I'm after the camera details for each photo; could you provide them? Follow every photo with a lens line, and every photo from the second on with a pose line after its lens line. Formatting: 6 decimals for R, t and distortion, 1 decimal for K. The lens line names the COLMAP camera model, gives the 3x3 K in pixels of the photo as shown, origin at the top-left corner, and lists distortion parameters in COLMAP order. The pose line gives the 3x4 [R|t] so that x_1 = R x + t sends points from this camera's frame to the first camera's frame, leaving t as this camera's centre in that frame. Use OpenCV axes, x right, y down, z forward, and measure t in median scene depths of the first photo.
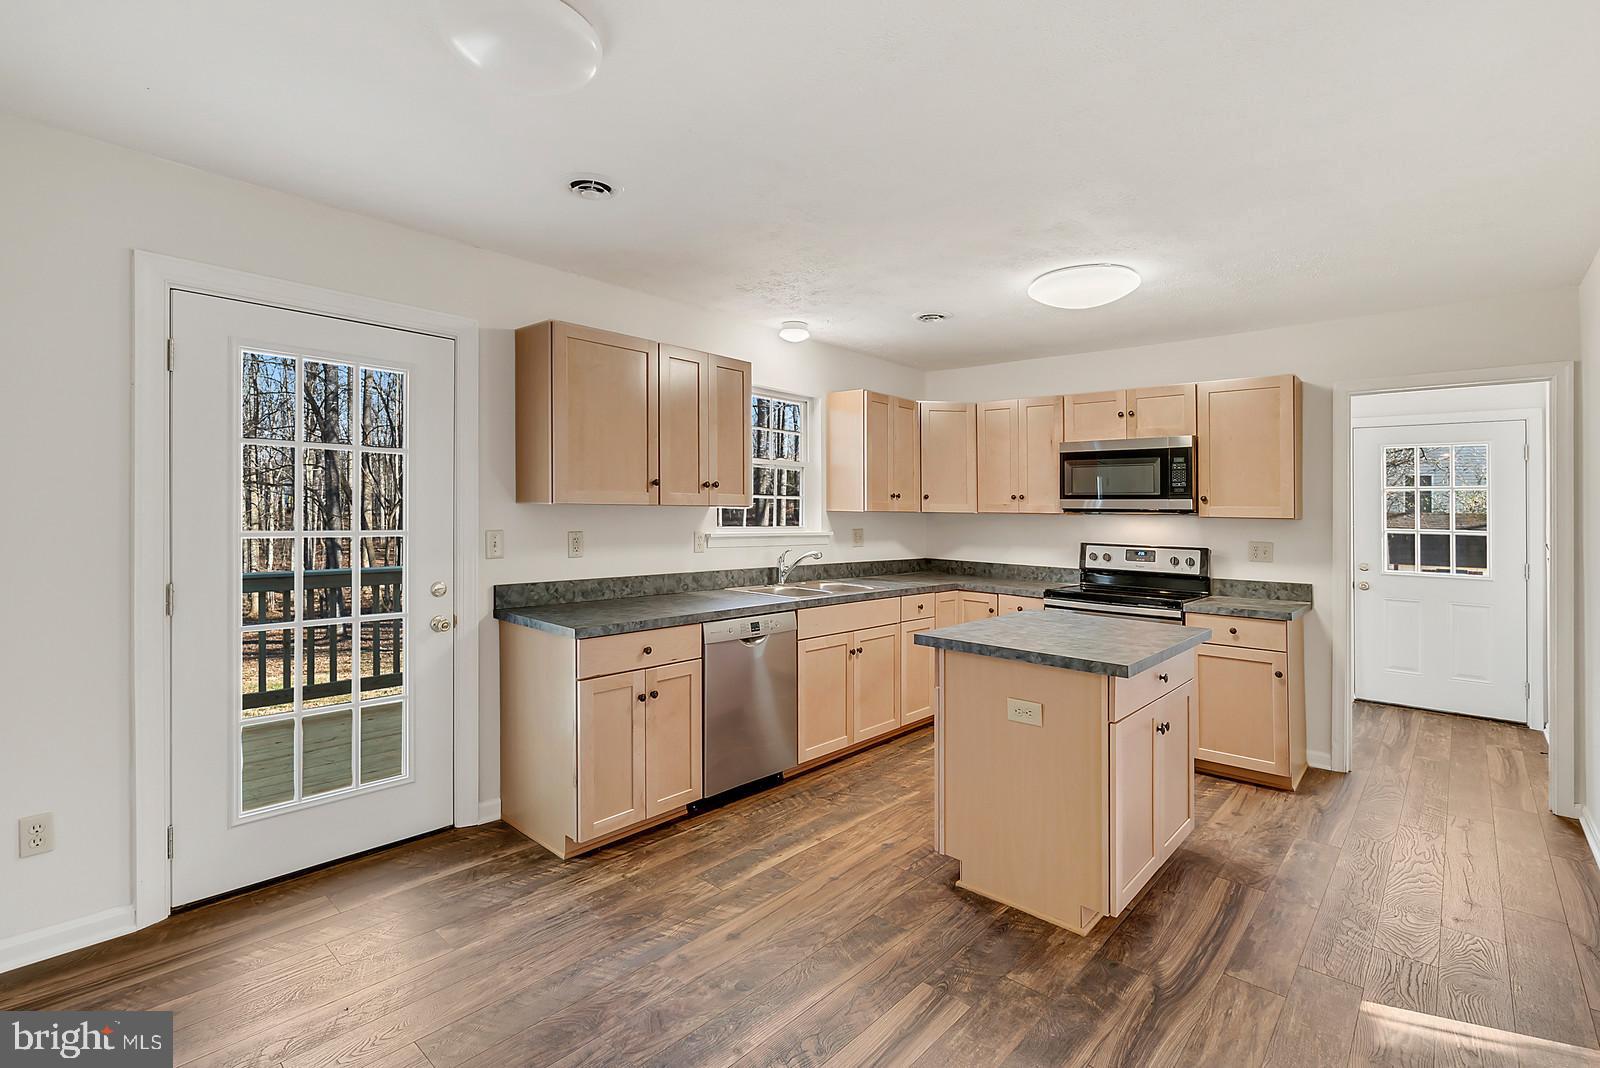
lens RADIAL K [[732.7, 0, 800.0], [0, 732.7, 534.0], [0, 0, 1]] dist [0.000064, 0.000508]
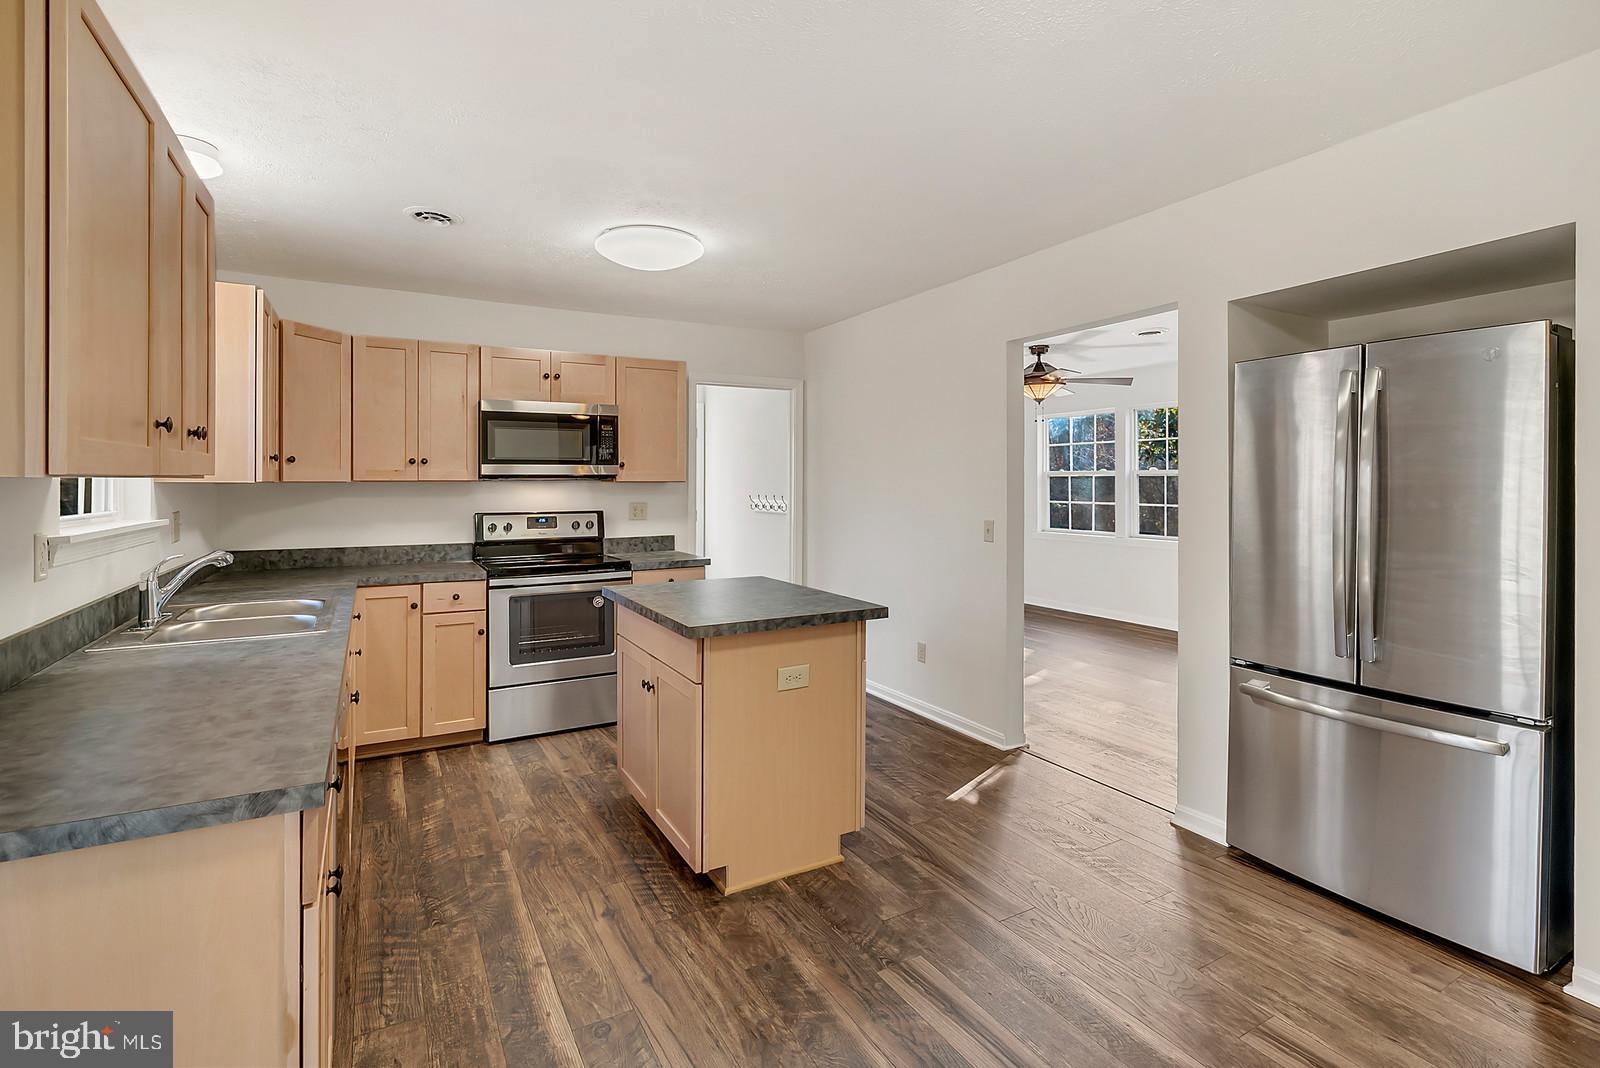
lens RADIAL K [[739.1, 0, 798.2], [0, 739.1, 497.0], [0, 0, 1]] dist [-0.003402, -0.000389]
pose [[0.325865, -0.036954, 0.944694, -0.392812], [0.037454, 0.998956, 0.026157, -0.019459], [-0.944674, 0.026859, 0.326909, 0.399678]]
